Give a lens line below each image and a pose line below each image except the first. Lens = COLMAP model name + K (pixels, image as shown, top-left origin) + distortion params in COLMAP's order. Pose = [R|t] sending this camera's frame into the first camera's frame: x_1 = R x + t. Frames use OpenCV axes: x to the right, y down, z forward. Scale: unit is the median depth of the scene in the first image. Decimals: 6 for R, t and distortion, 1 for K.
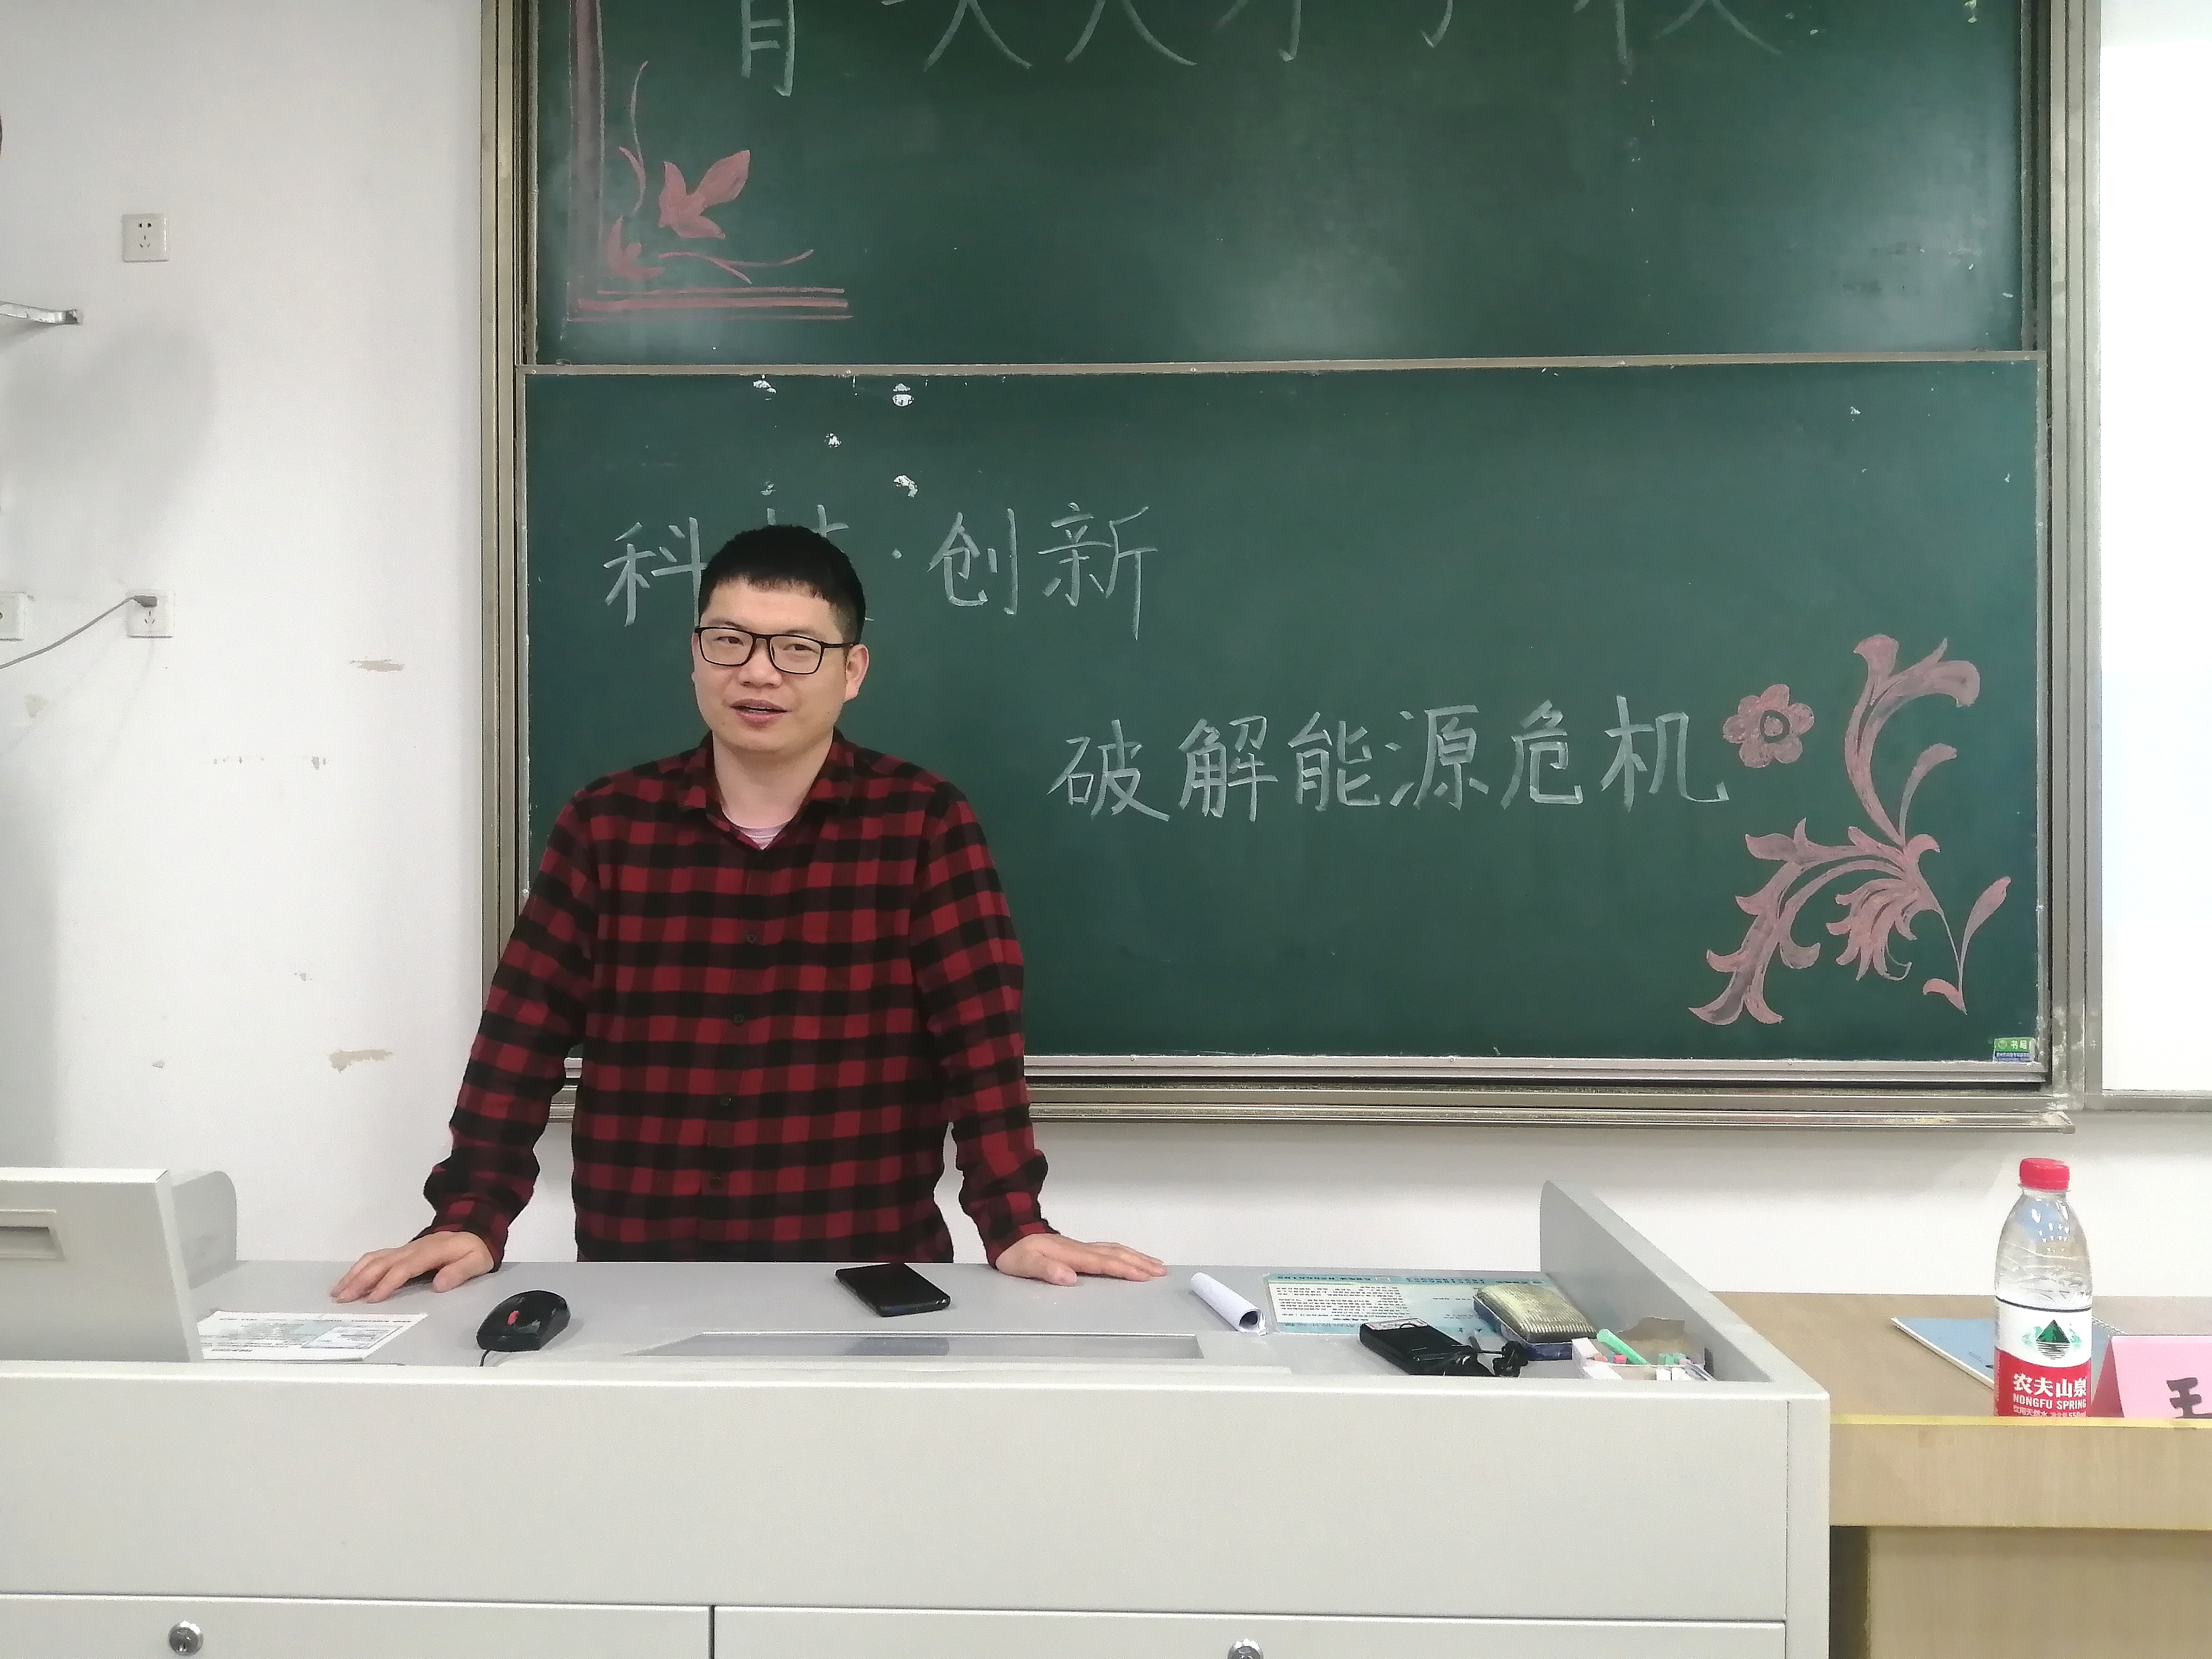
lens RADIAL K [[1715.9, 0, 1091.0], [0, 1715.9, 842.5], [0, 0, 1]] dist [0.063146, -0.005168]
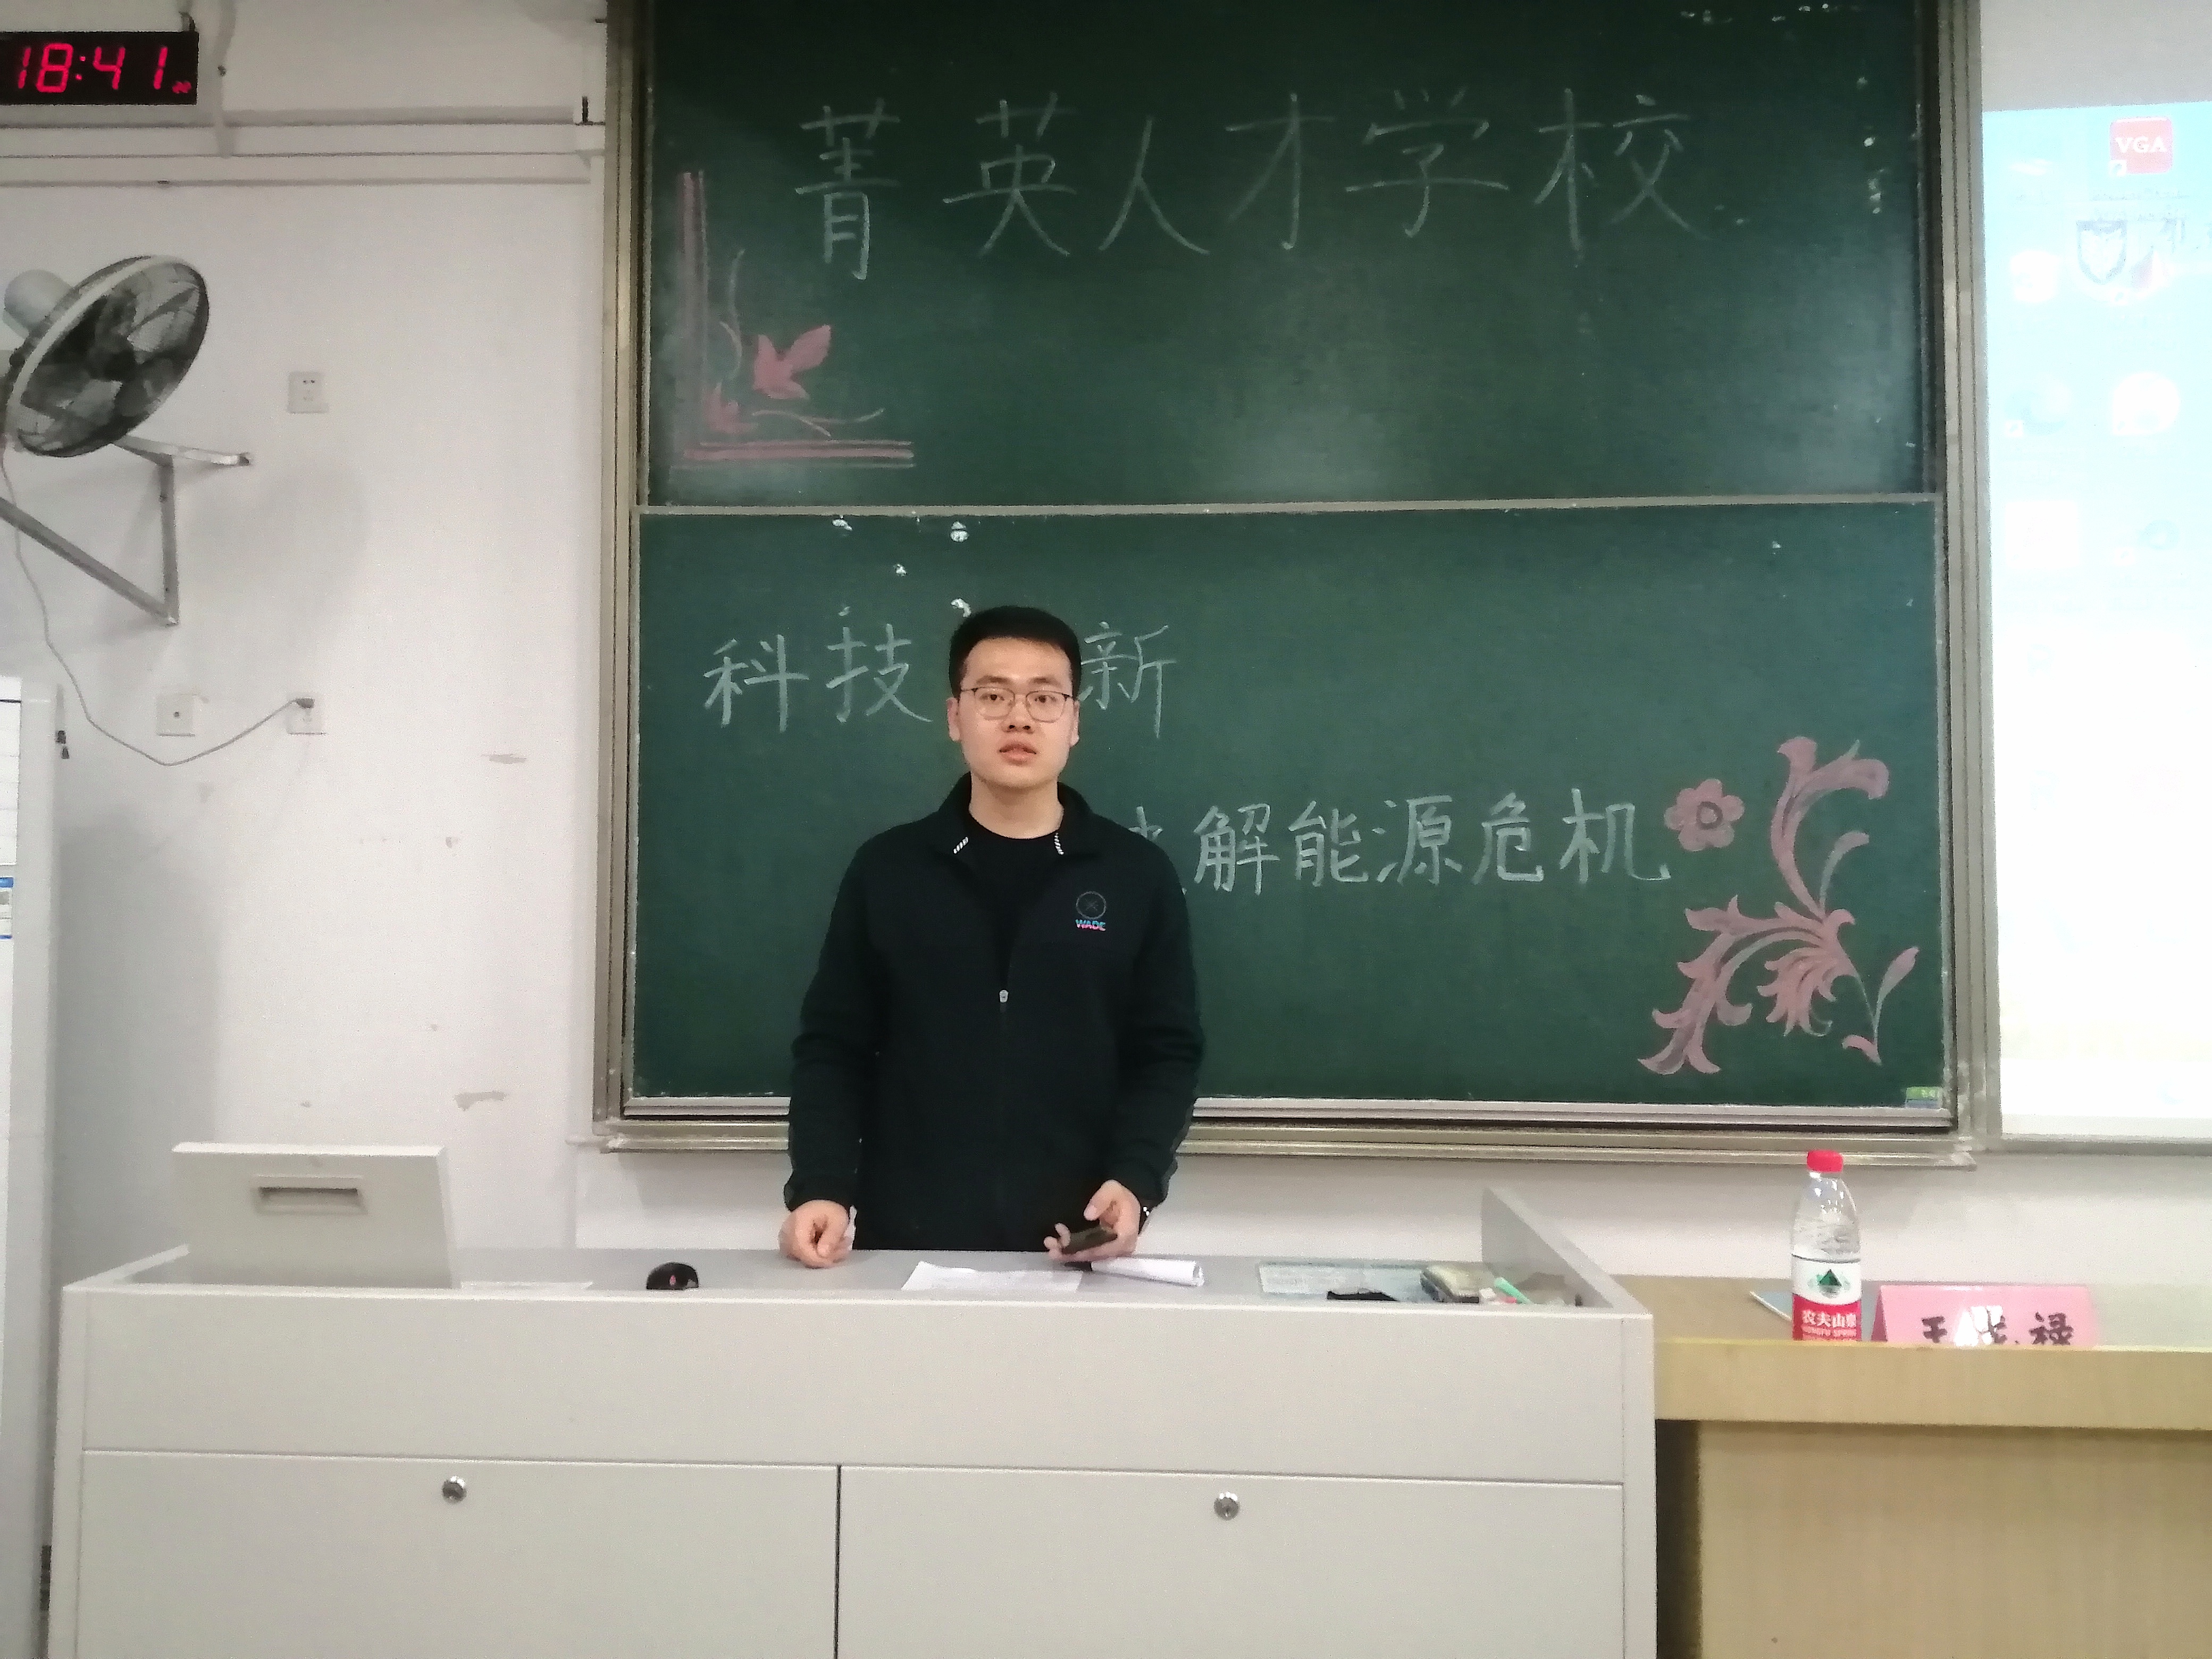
lens RADIAL K [[1715.9, 0, 1111.5], [0, 1715.9, 846.1], [0, 0, 1]] dist [0.063146, -0.005168]
pose [[0.999982, 0.003428, -0.004871, 0.001030], [-0.003621, 0.999188, -0.040125, 0.001519], [0.004729, 0.040142, 0.999183, -0.156355]]
